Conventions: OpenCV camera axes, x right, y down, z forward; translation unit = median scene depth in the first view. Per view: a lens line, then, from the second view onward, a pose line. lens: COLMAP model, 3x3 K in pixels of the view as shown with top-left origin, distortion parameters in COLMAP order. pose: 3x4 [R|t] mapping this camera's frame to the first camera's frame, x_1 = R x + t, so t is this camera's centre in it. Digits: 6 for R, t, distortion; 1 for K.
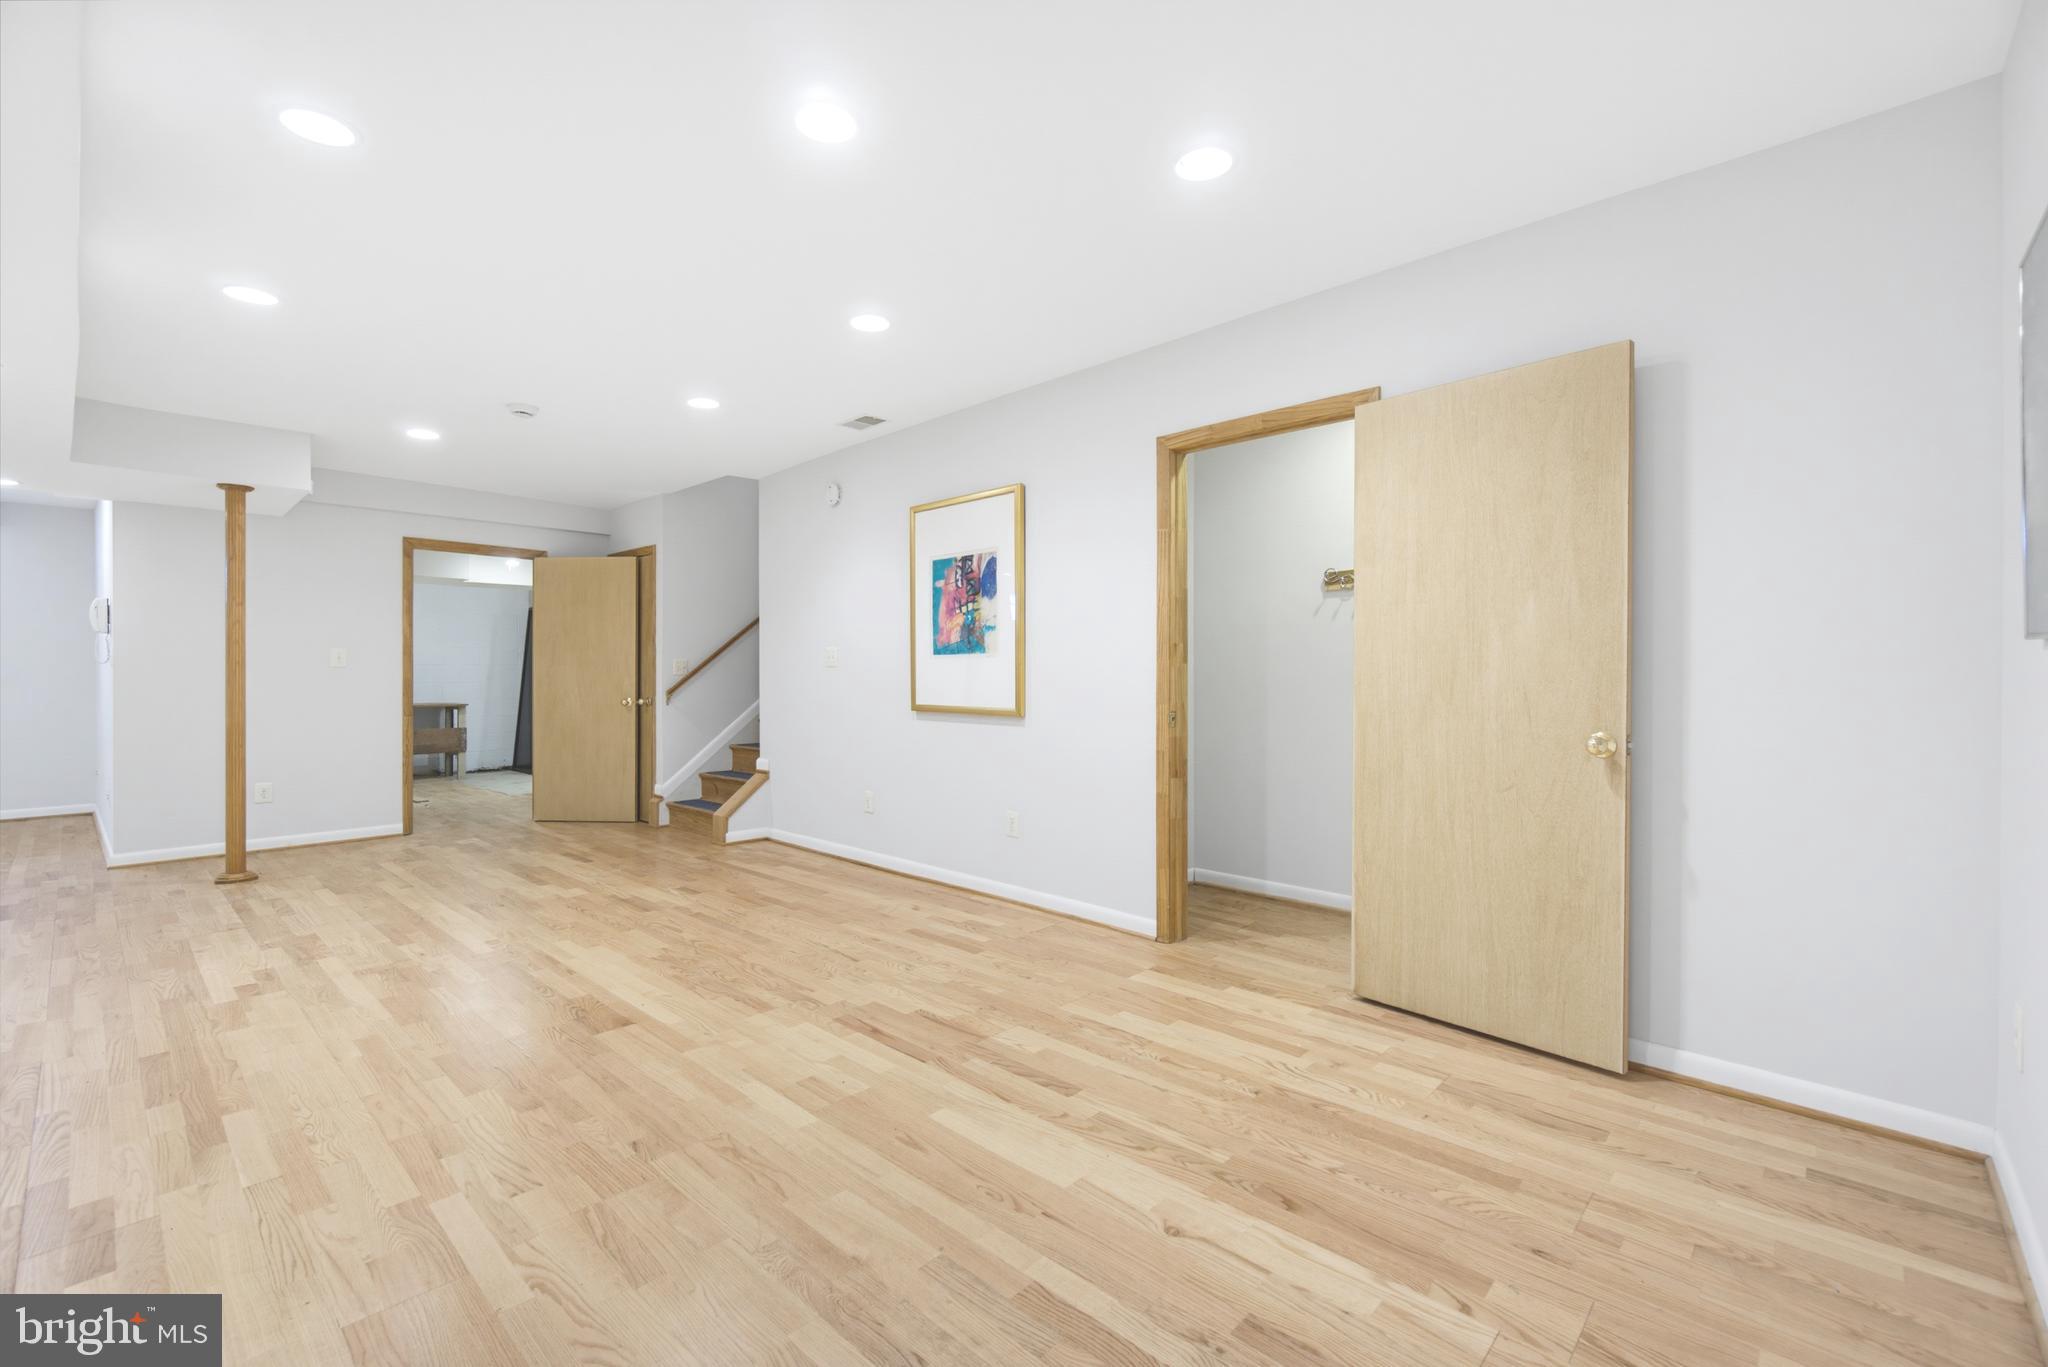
lens RADIAL K [[877.4, 0, 1030.0], [0, 877.4, 677.7], [0, 0, 1]] dist [-0.000369, -0.000353]
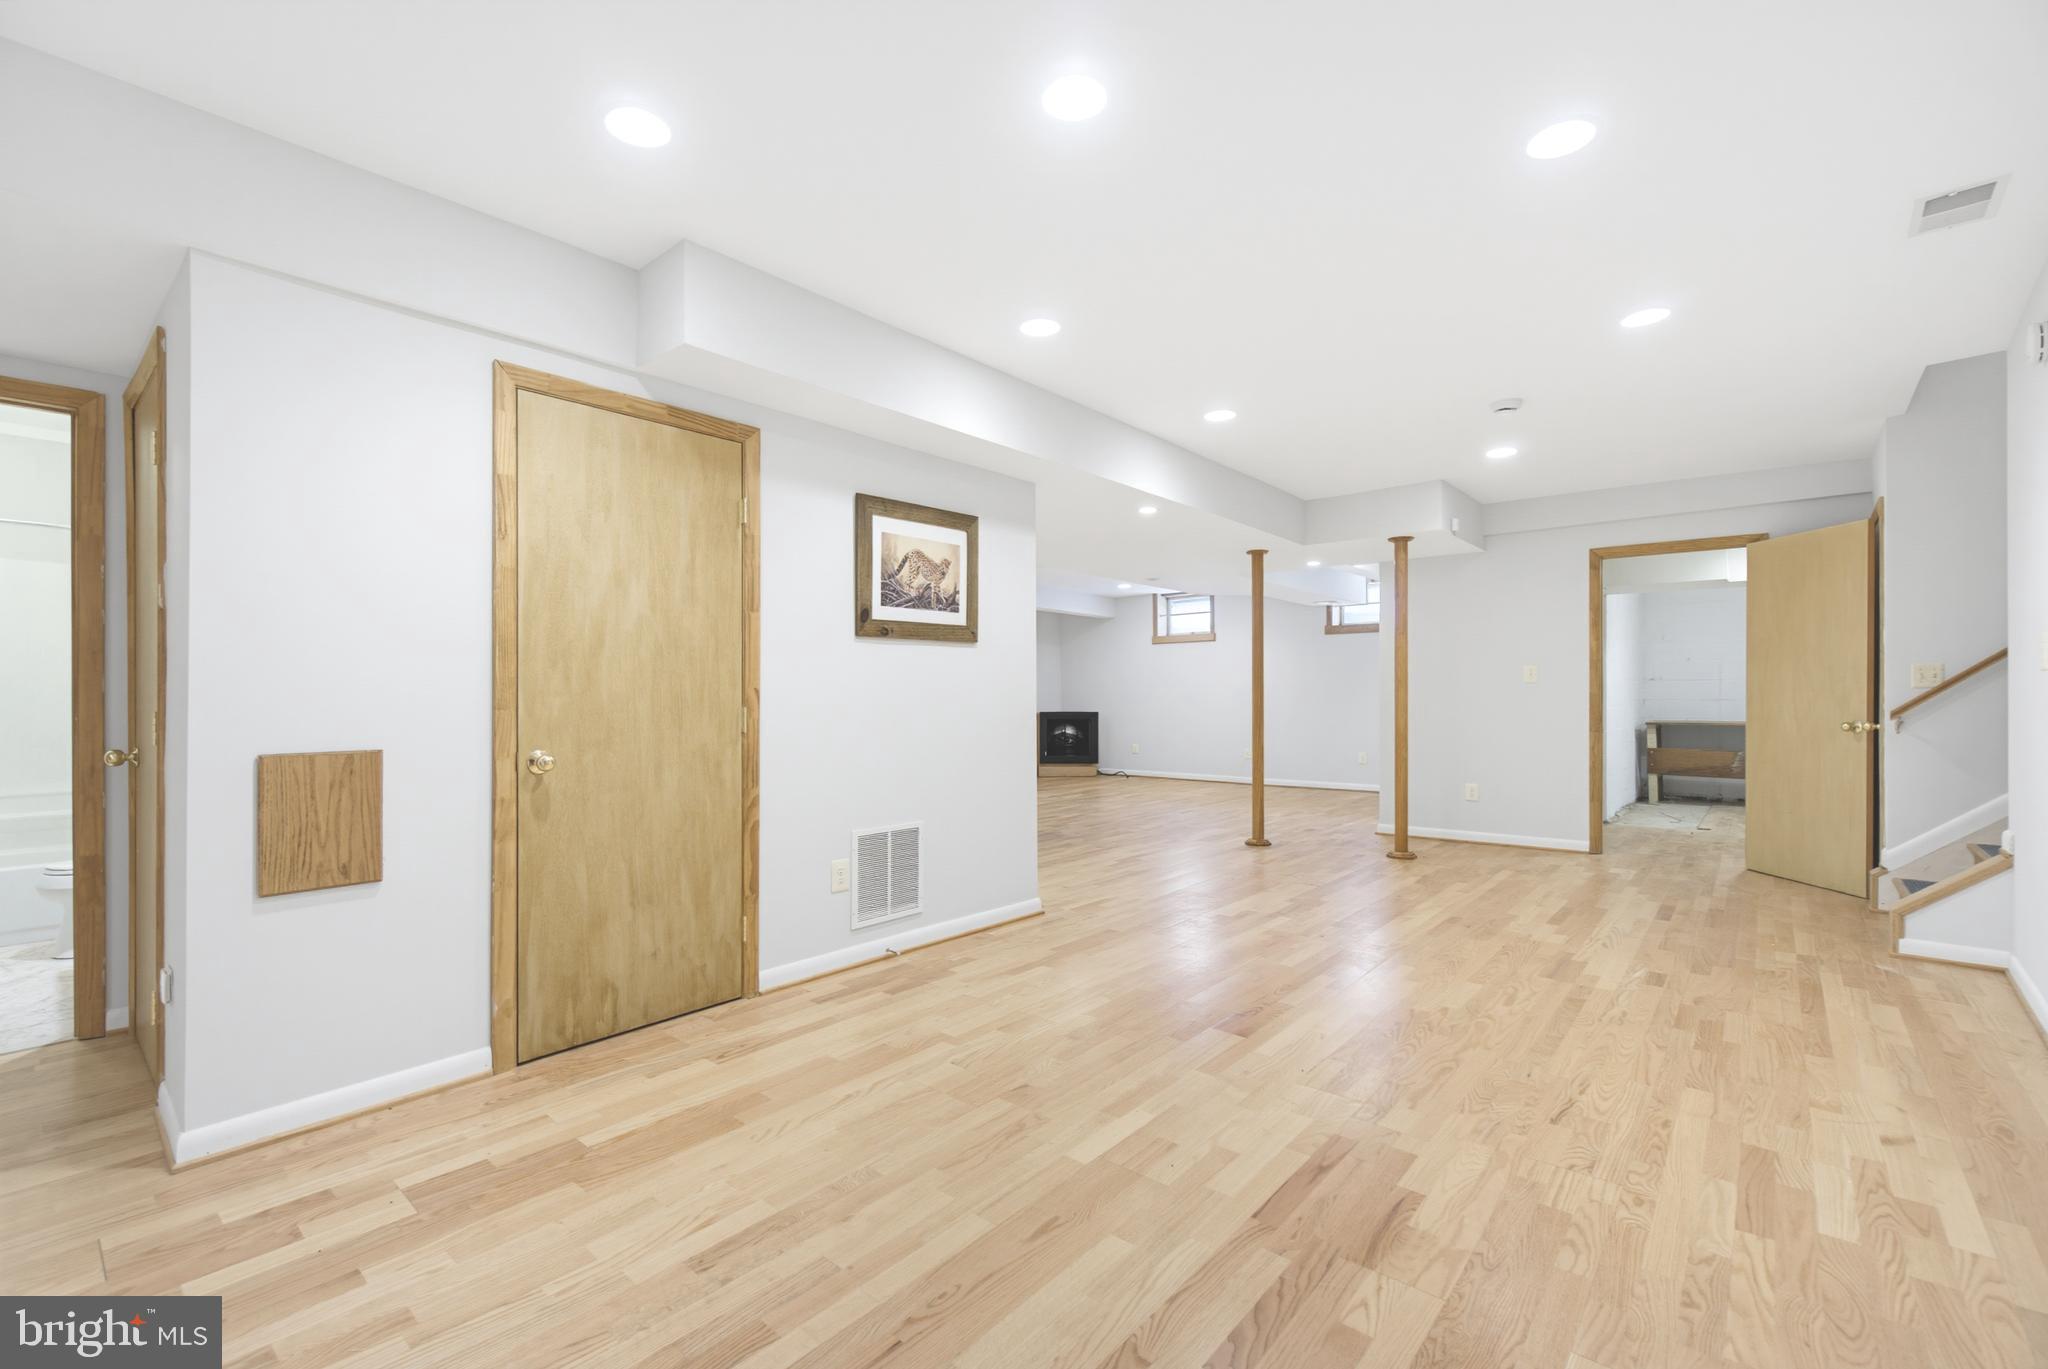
lens RADIAL K [[883.9, 0, 1008.2], [0, 883.9, 691.1], [0, 0, 1]] dist [-0.000704, -0.000417]
pose [[0.030221, -0.005548, -0.999528, 0.348299], [0.002309, 0.999982, -0.005481, 0.002705], [0.999541, -0.002143, 0.030234, 0.442743]]
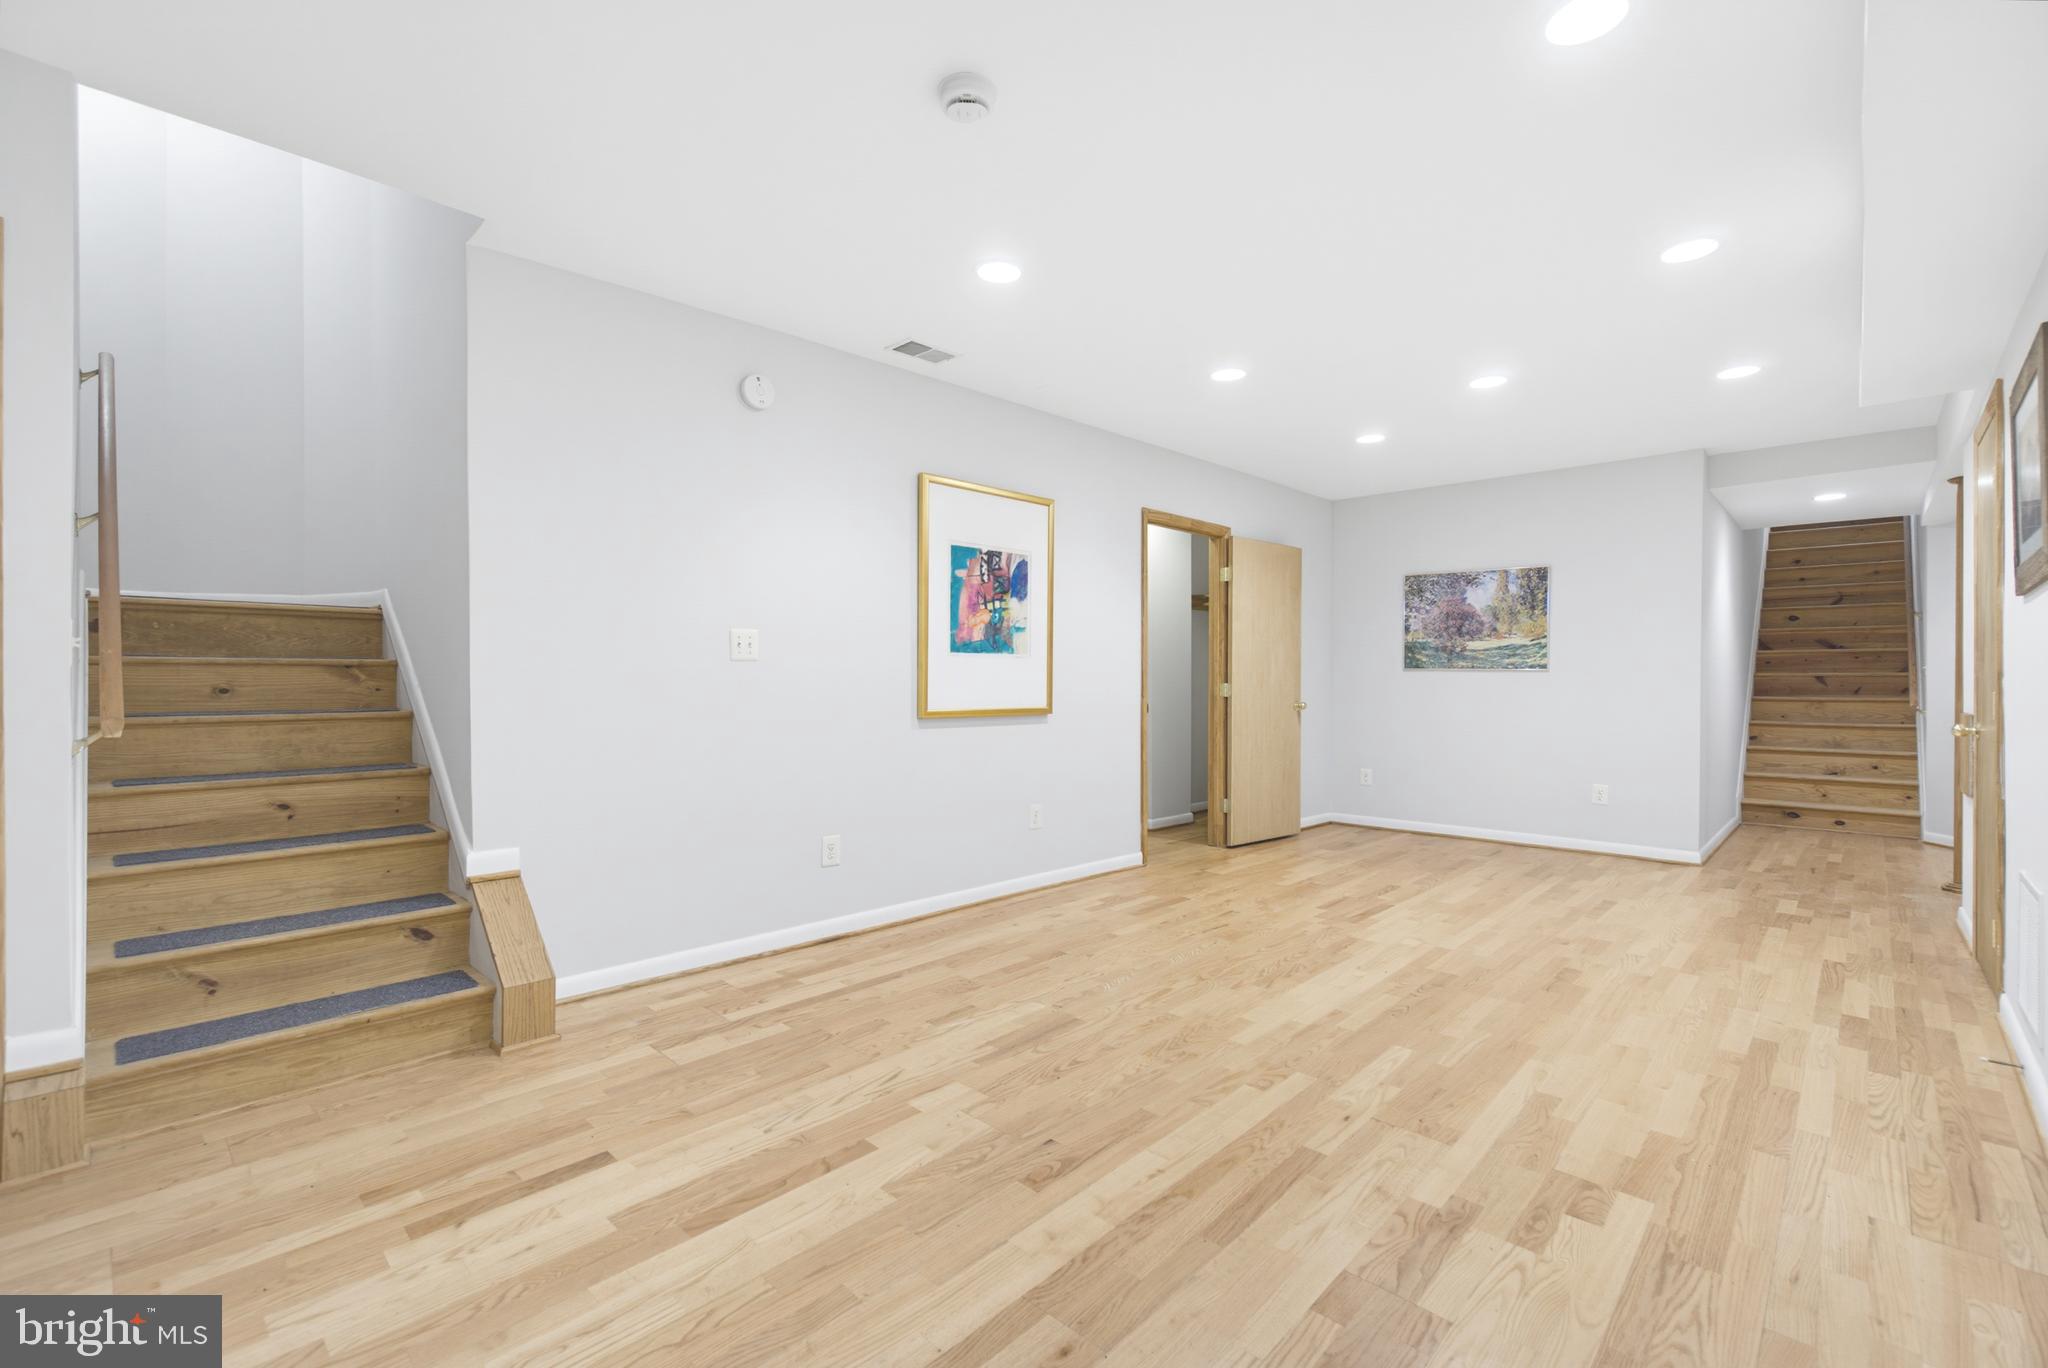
lens RADIAL K [[883.9, 0, 1019.5], [0, 883.9, 683.8], [0, 0, 1]] dist [-0.000704, -0.000417]
pose [[0.017857, -0.002804, 0.999837, -1.048973], [-0.000983, 0.999996, 0.002822, 0.003163], [-0.999840, -0.001033, 0.017855, 0.966223]]
